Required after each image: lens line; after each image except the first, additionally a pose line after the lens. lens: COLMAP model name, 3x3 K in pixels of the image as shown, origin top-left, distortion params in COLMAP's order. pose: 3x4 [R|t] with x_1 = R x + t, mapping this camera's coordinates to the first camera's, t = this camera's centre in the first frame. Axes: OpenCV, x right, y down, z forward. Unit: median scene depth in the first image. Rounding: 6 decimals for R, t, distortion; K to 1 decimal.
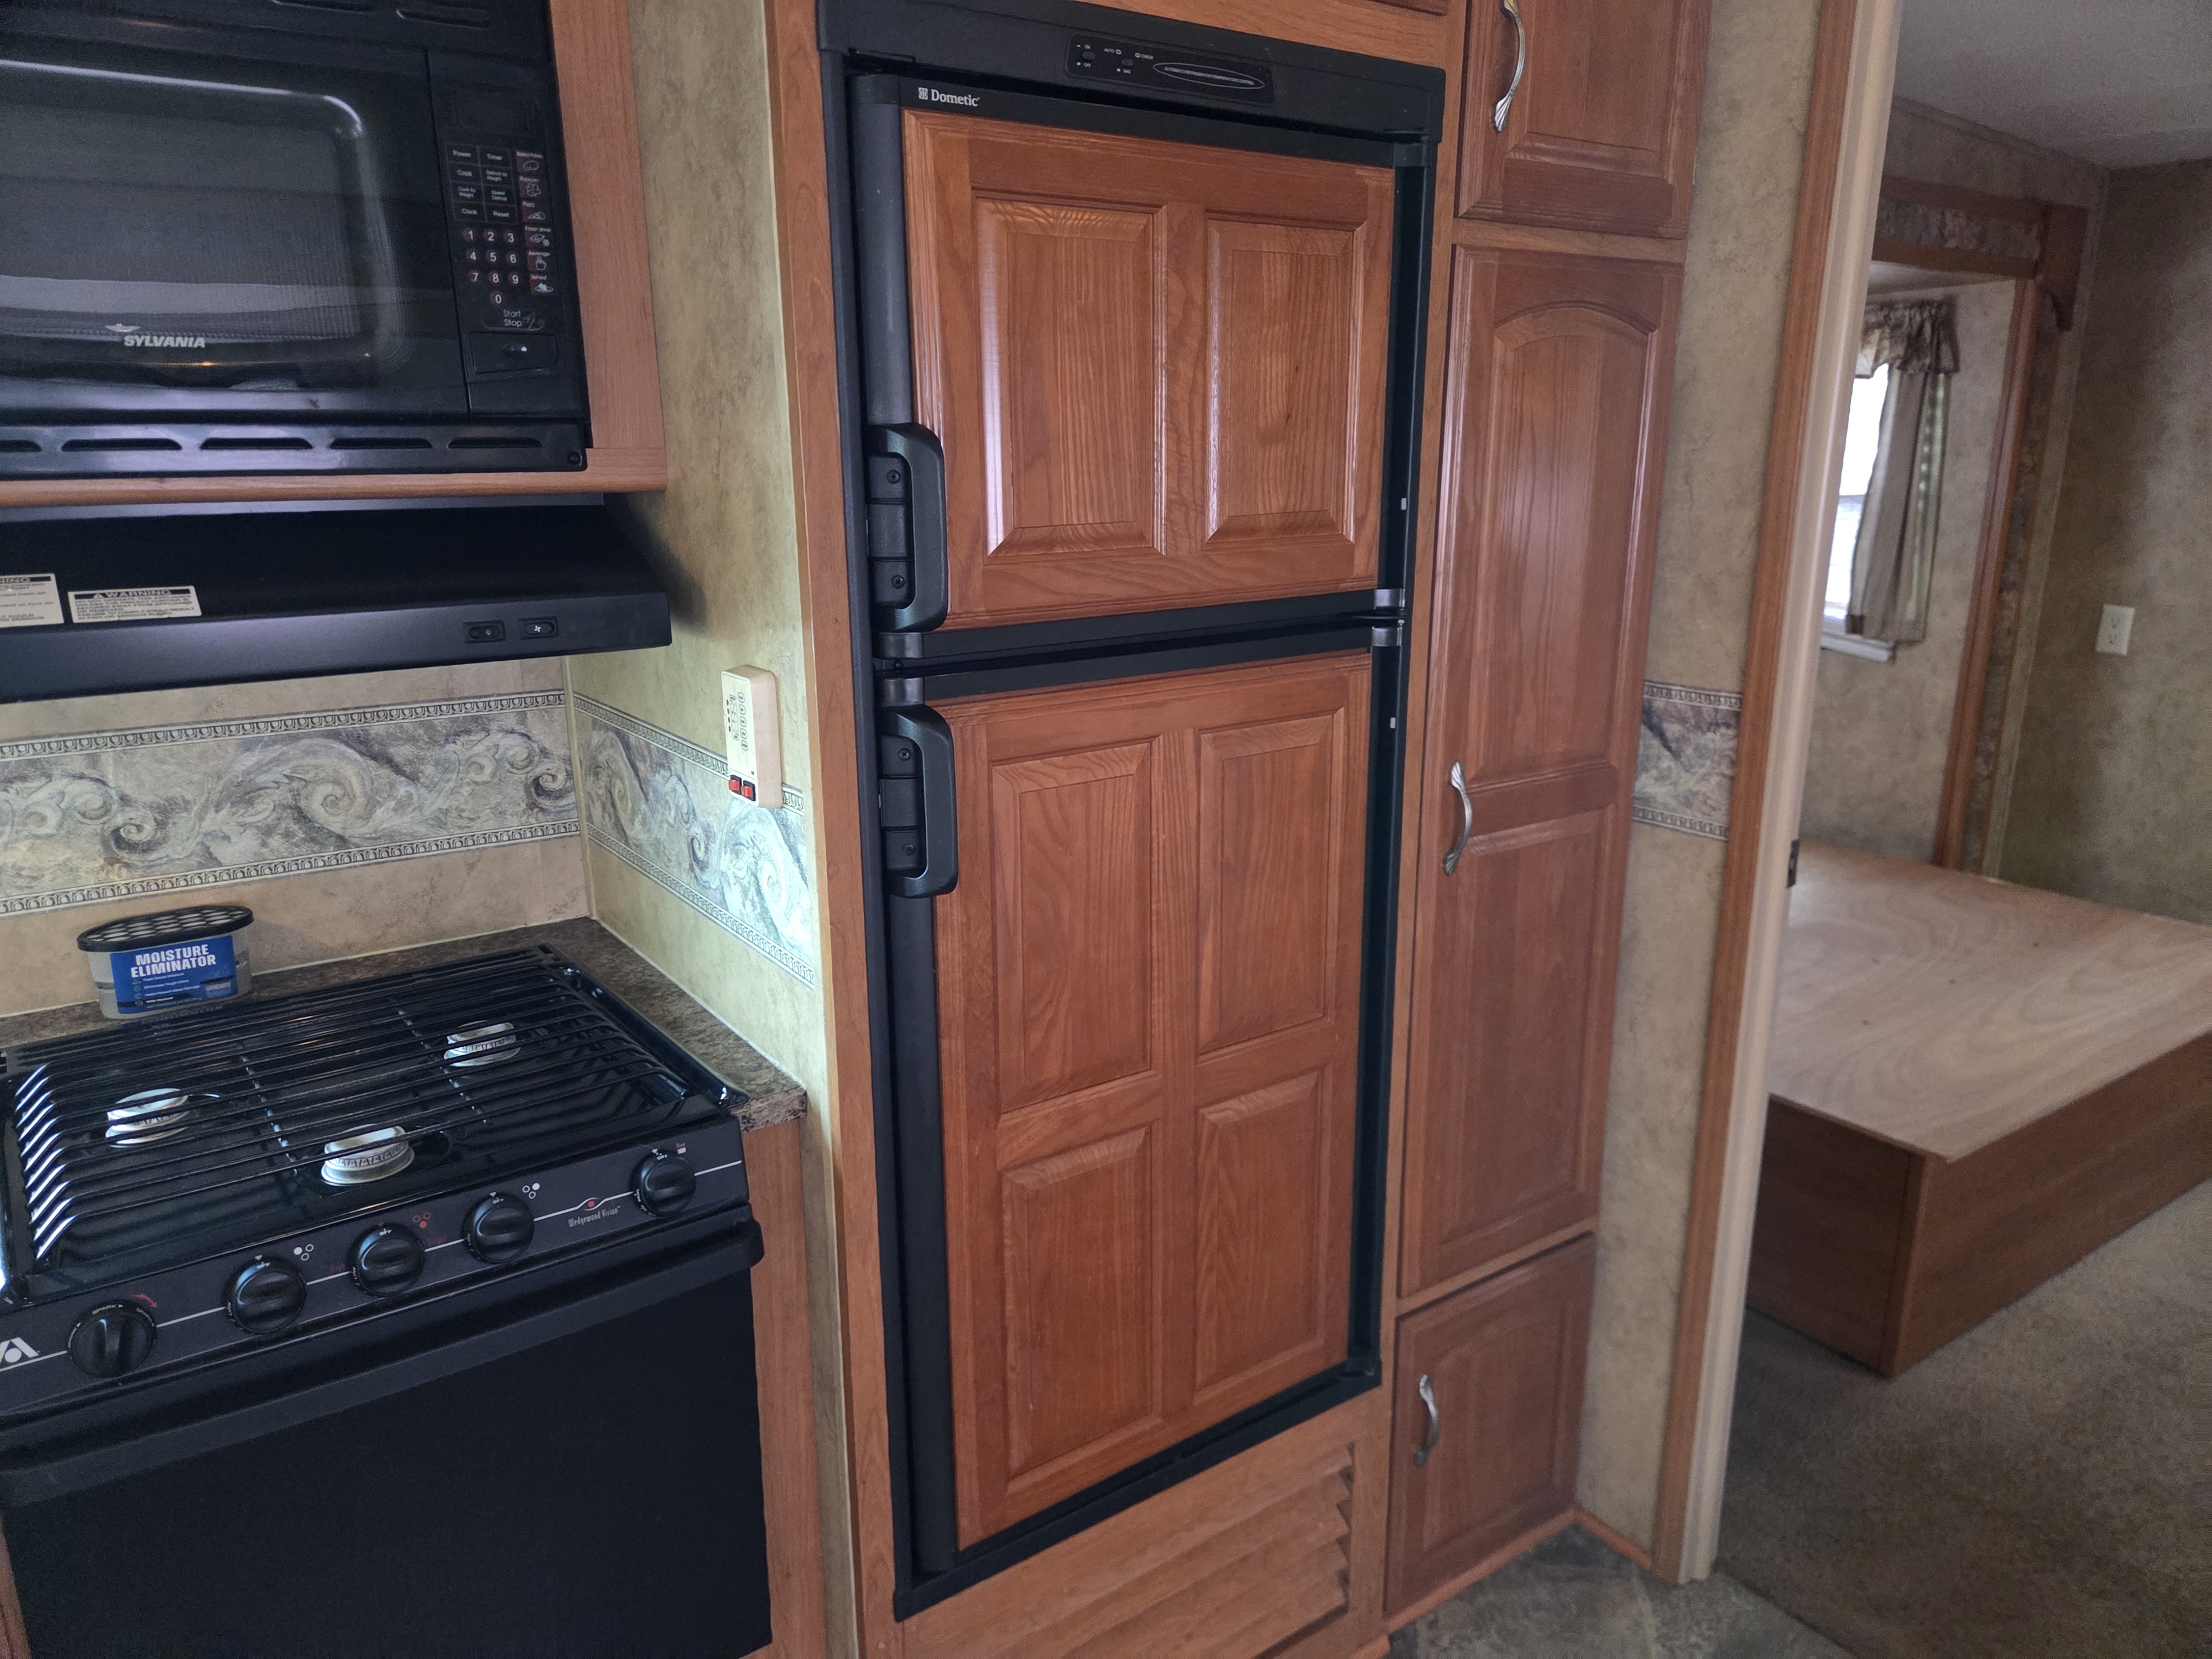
lens RADIAL K [[1491.7, 0, 1101.5], [0, 1491.7, 853.7], [0, 0, 1]] dist [-0.024103, -0.006960]
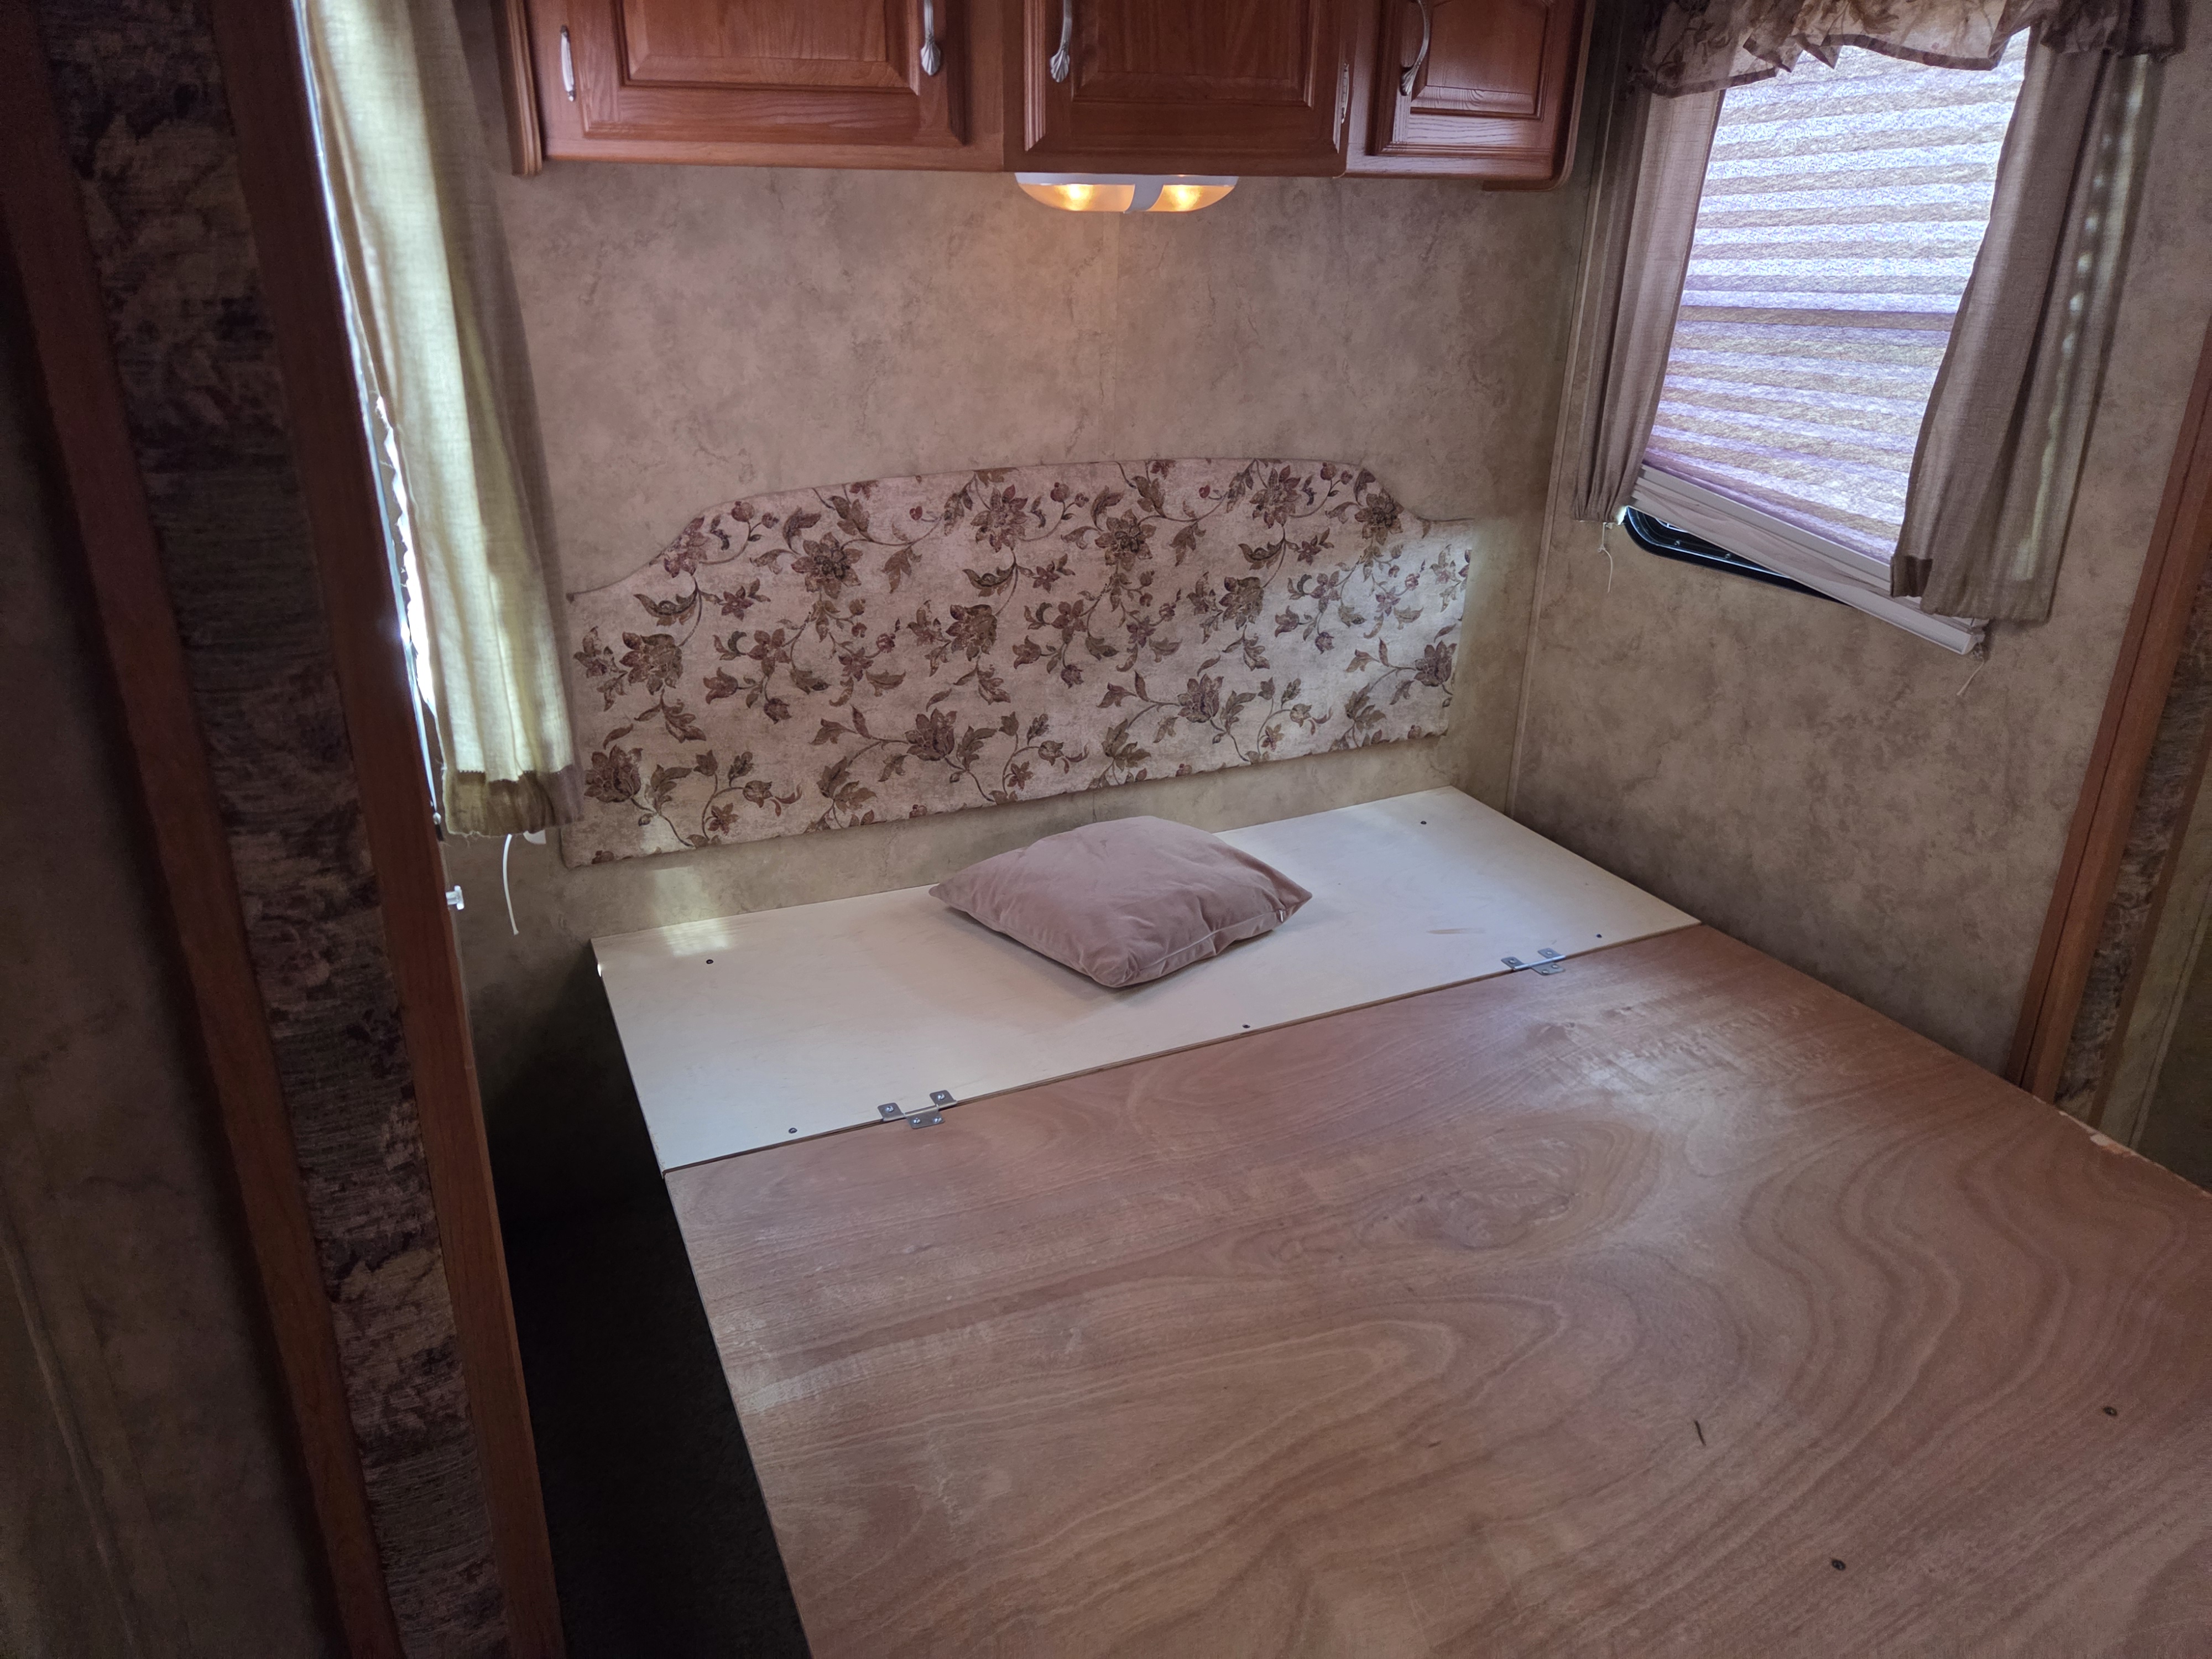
lens RADIAL K [[1491.7, 0, 1113.4], [0, 1491.7, 809.4], [0, 0, 1]] dist [-0.024103, -0.006960]
pose [[0.986062, 0.081714, -0.144930, 0.326901], [-0.063794, 0.990197, 0.124256, -0.124280], [0.153663, -0.113279, 0.981609, 0.461774]]
